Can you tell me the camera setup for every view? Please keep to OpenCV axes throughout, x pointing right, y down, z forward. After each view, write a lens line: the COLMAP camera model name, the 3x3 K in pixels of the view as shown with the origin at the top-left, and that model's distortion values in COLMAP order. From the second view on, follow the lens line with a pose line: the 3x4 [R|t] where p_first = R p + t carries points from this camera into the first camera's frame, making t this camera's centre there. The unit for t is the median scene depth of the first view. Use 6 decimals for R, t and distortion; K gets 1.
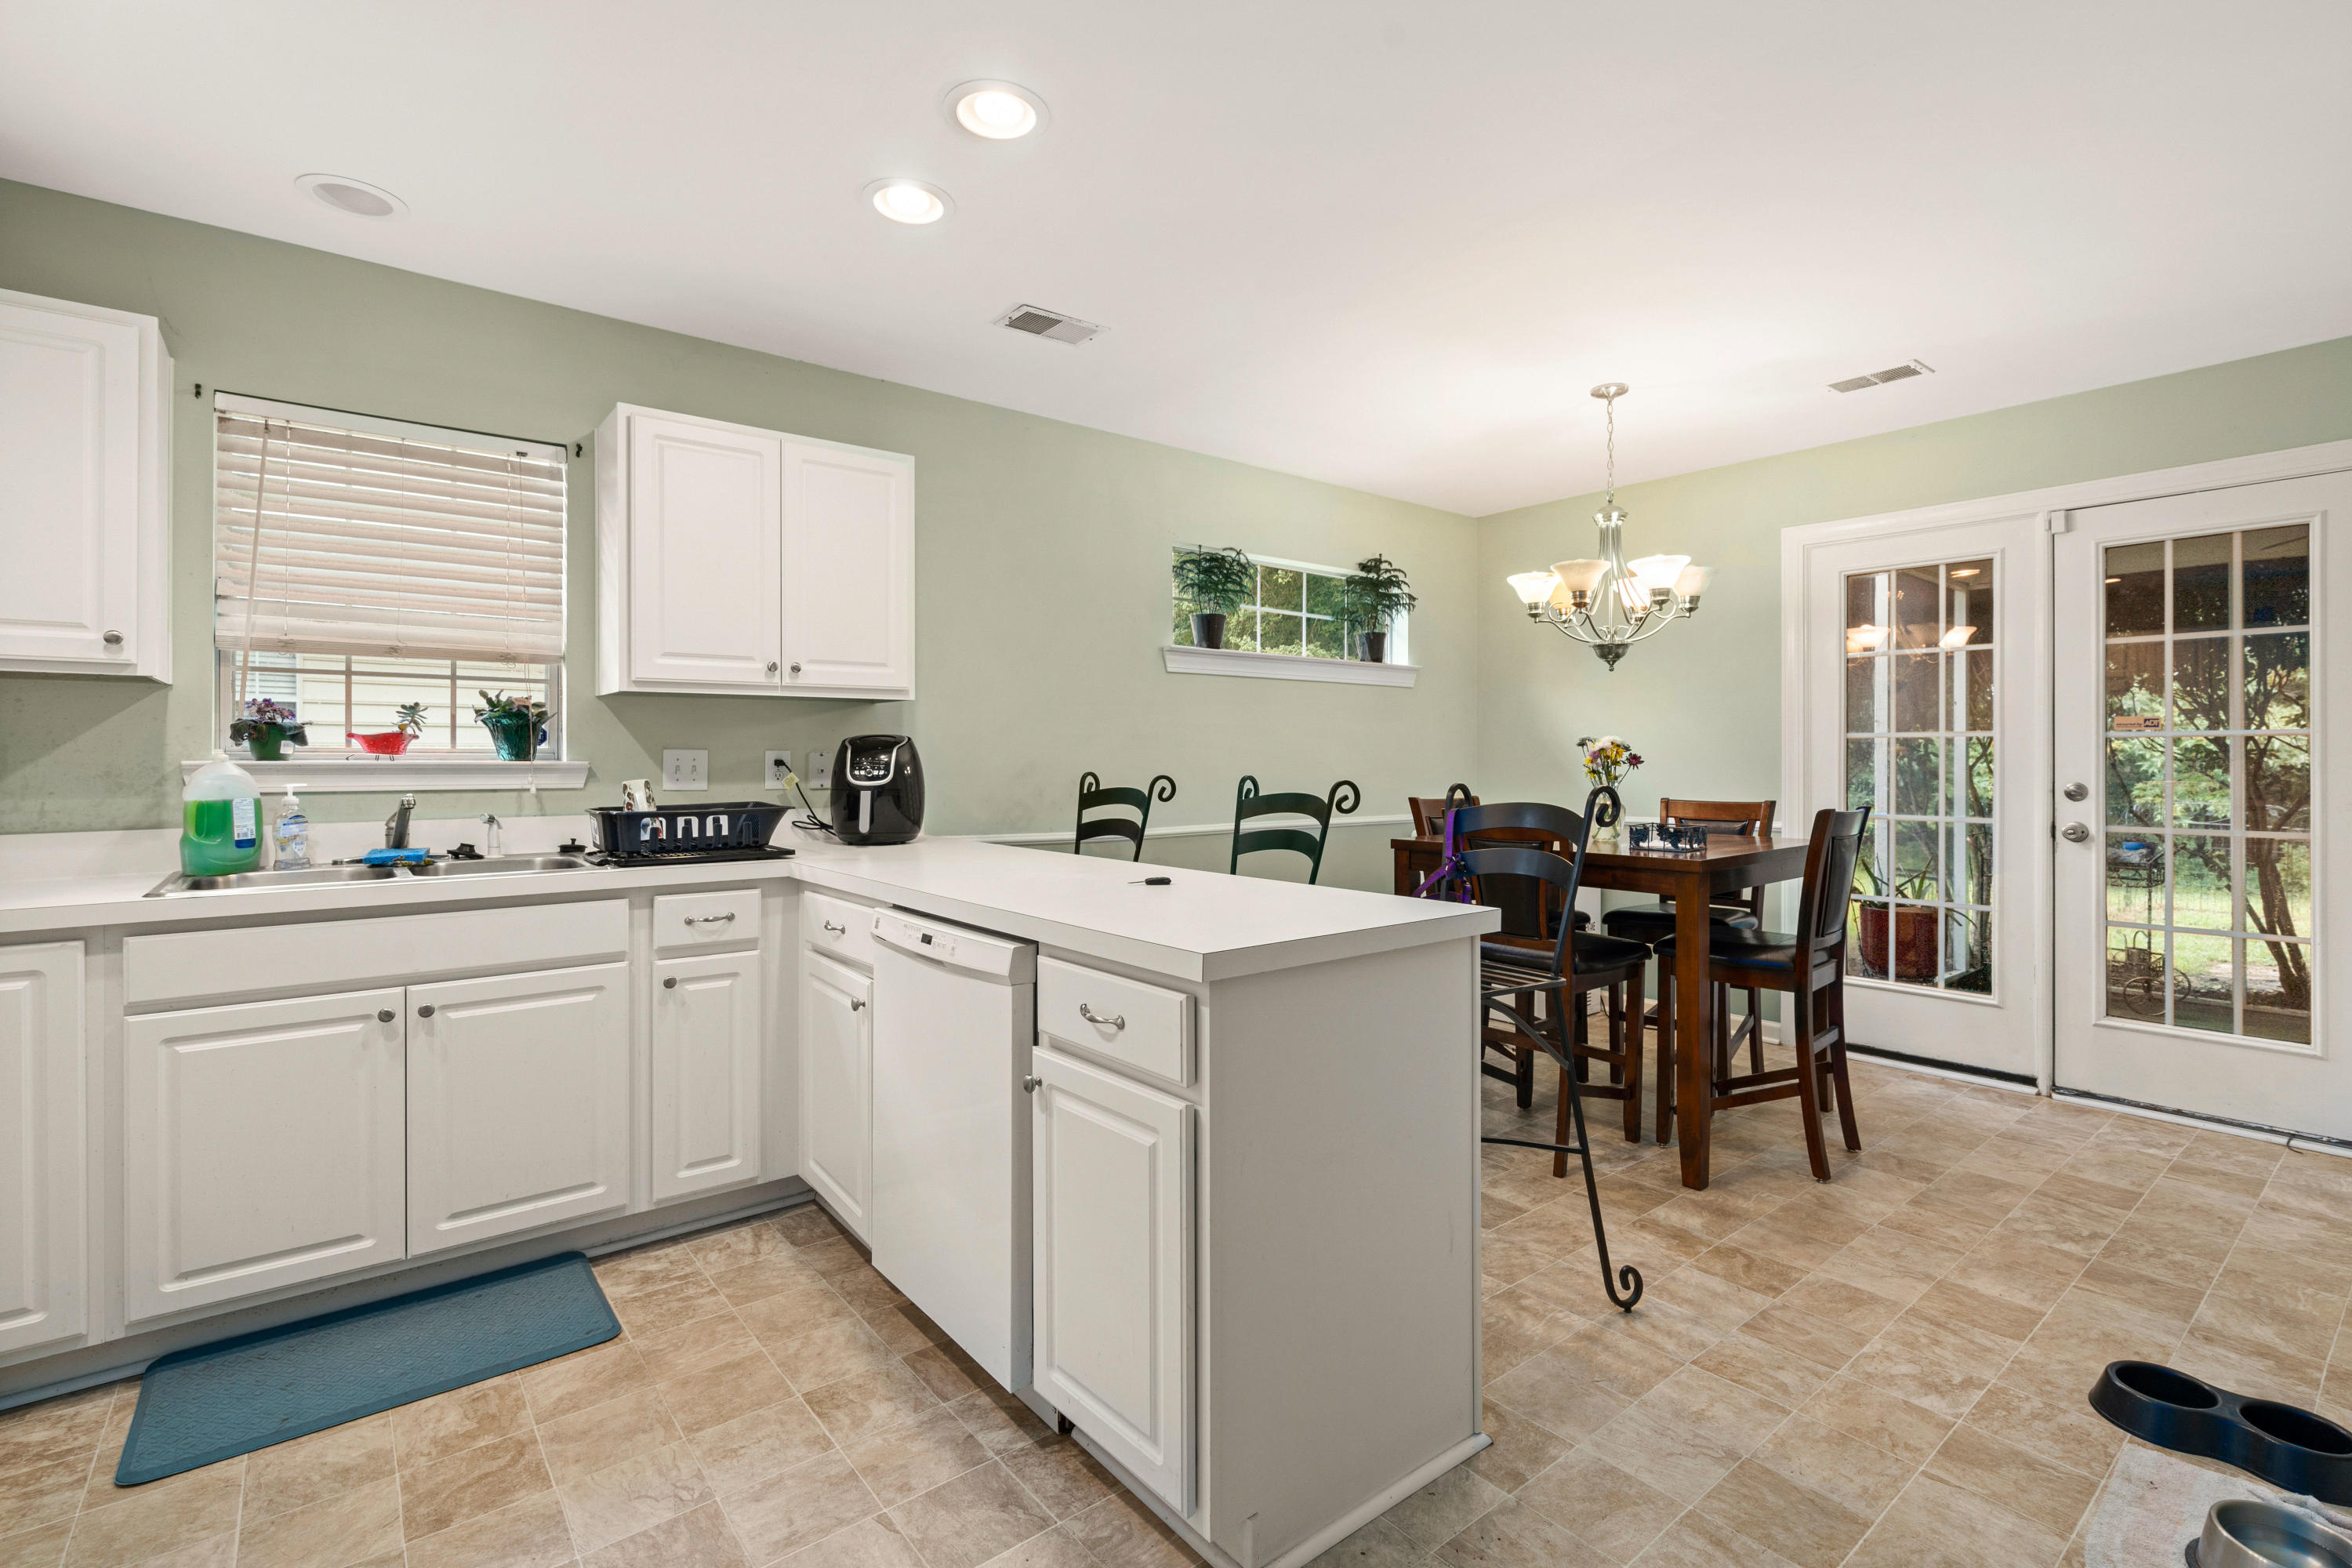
lens RADIAL K [[1074.2, 0, 1163.1], [0, 1074.2, 764.0], [0, 0, 1]] dist [-0.007245, -0.000544]
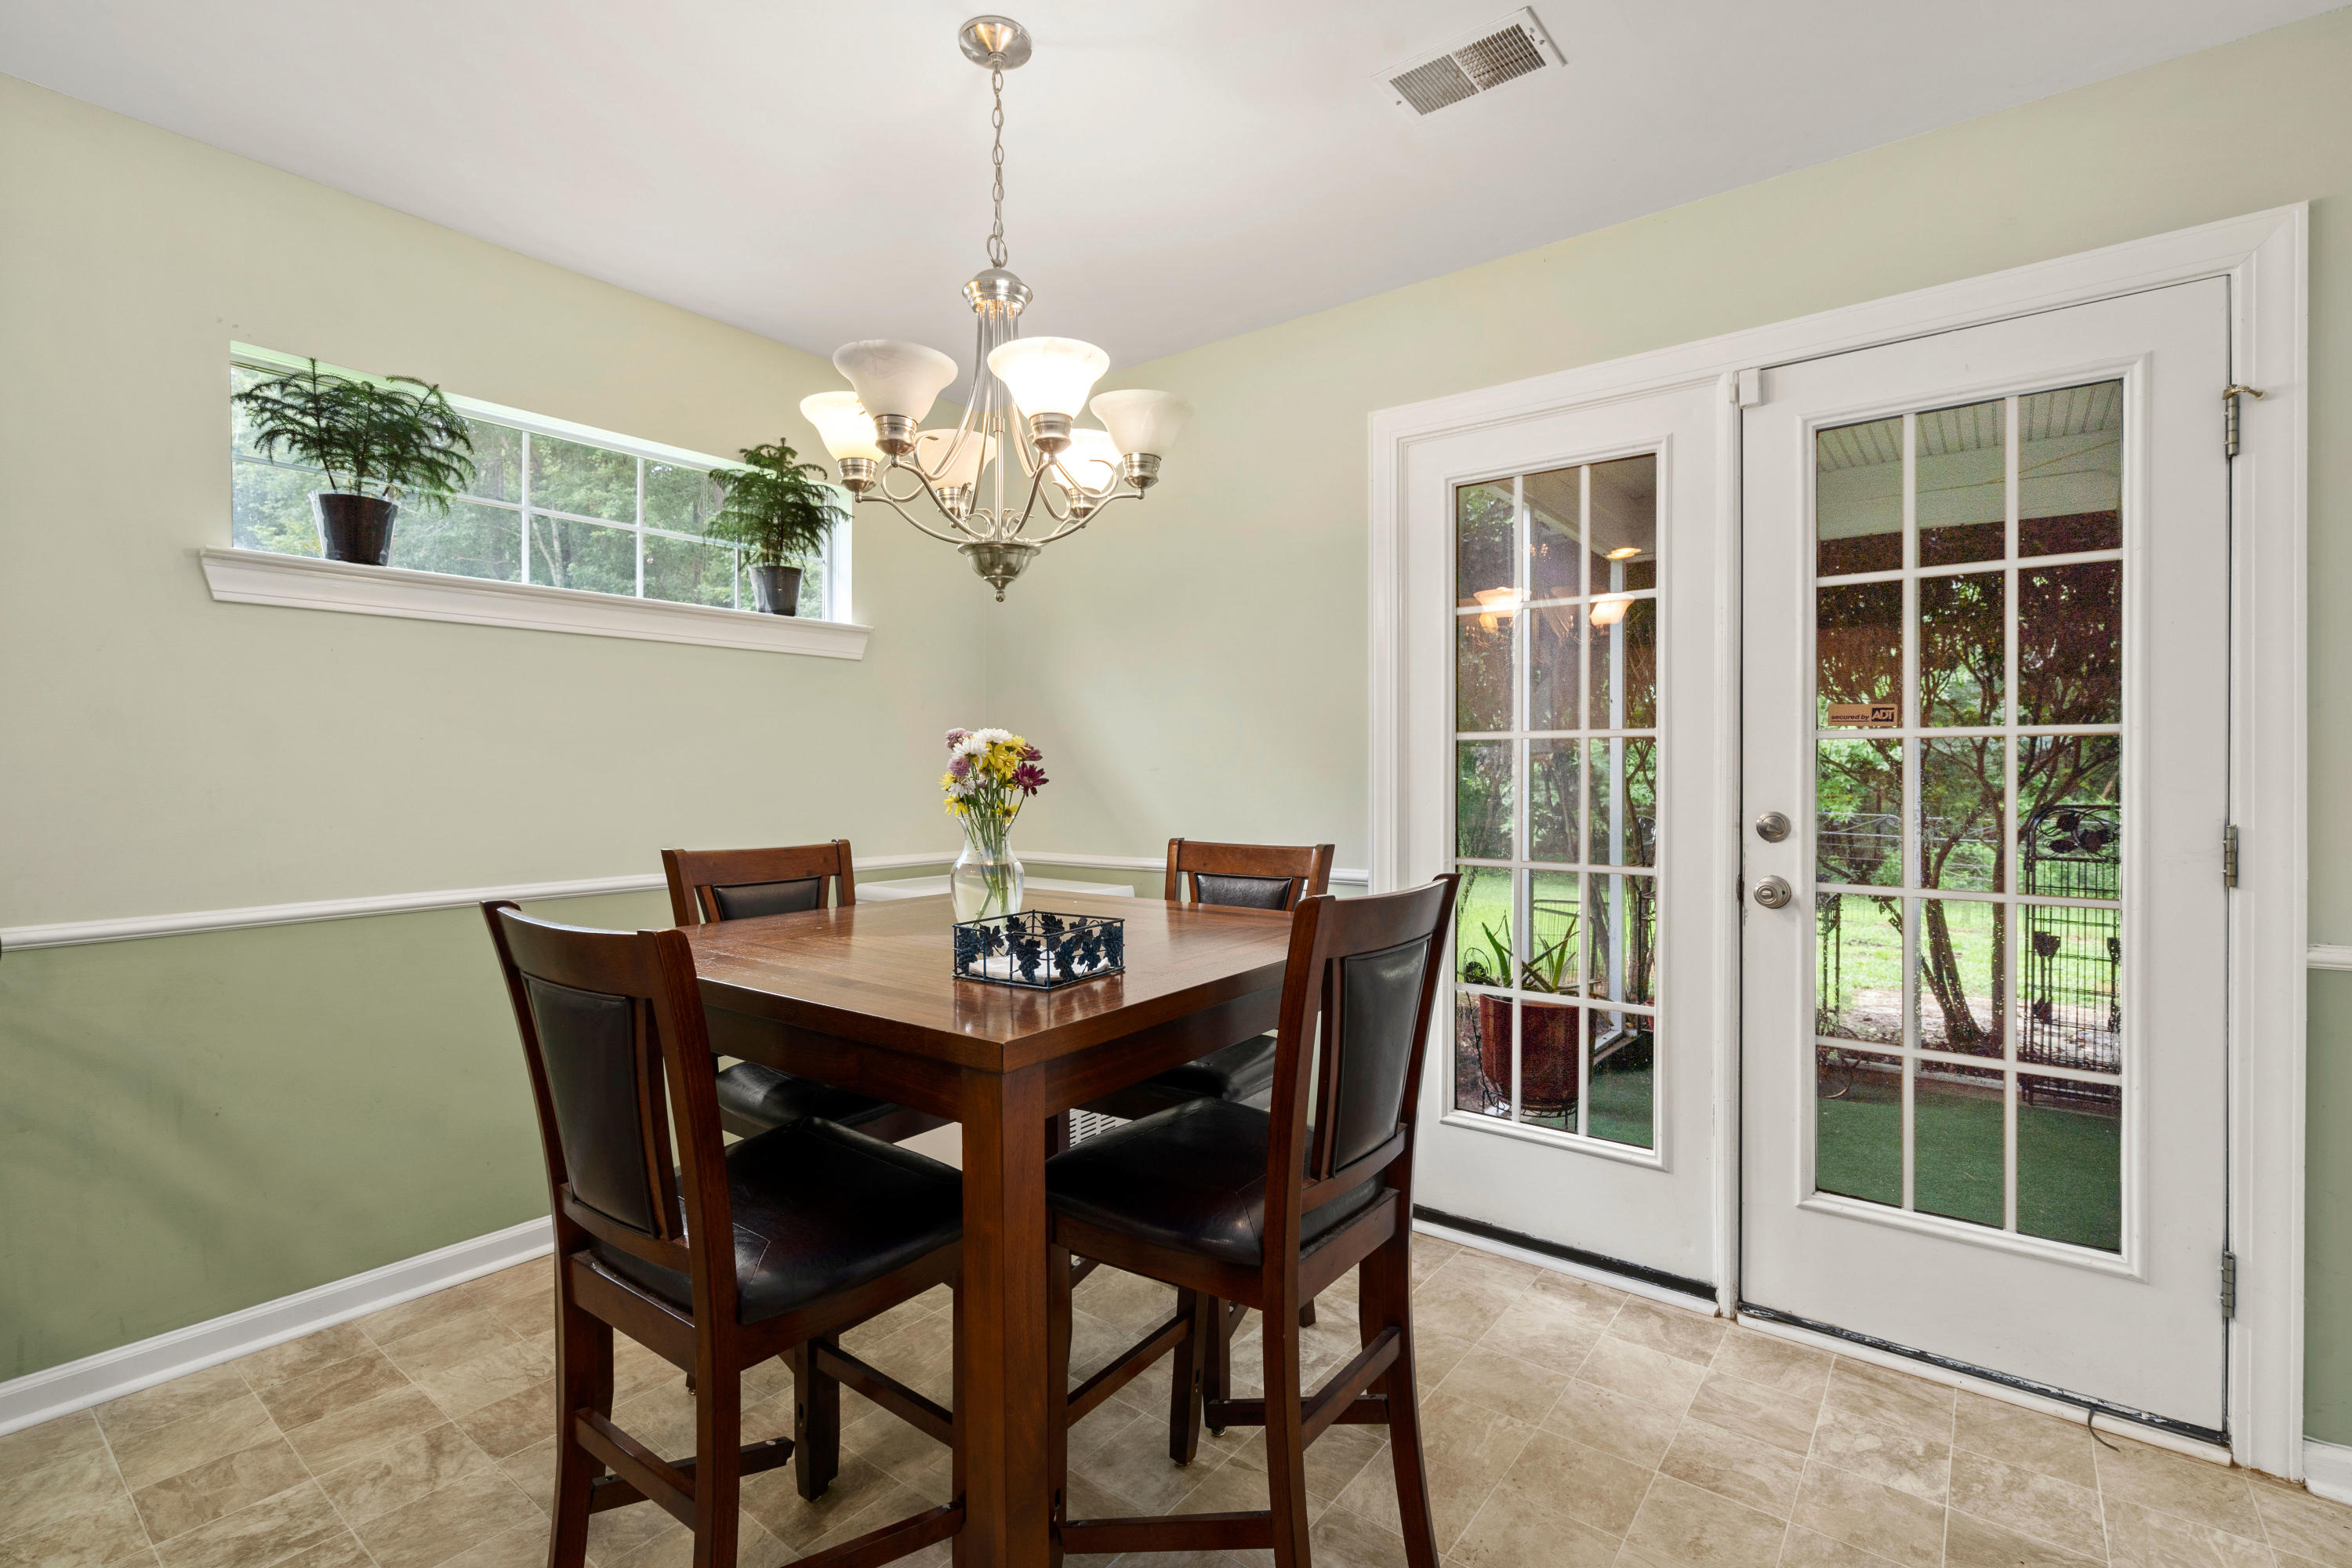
lens RADIAL K [[1074.2, 0, 1173.6], [0, 1074.2, 783.9], [0, 0, 1]] dist [-0.007245, -0.000544]
pose [[0.970874, -0.003751, 0.239562, 0.367533], [0.001666, 0.999959, 0.008903, -0.004854], [-0.239586, -0.008245, 0.970840, 0.479033]]
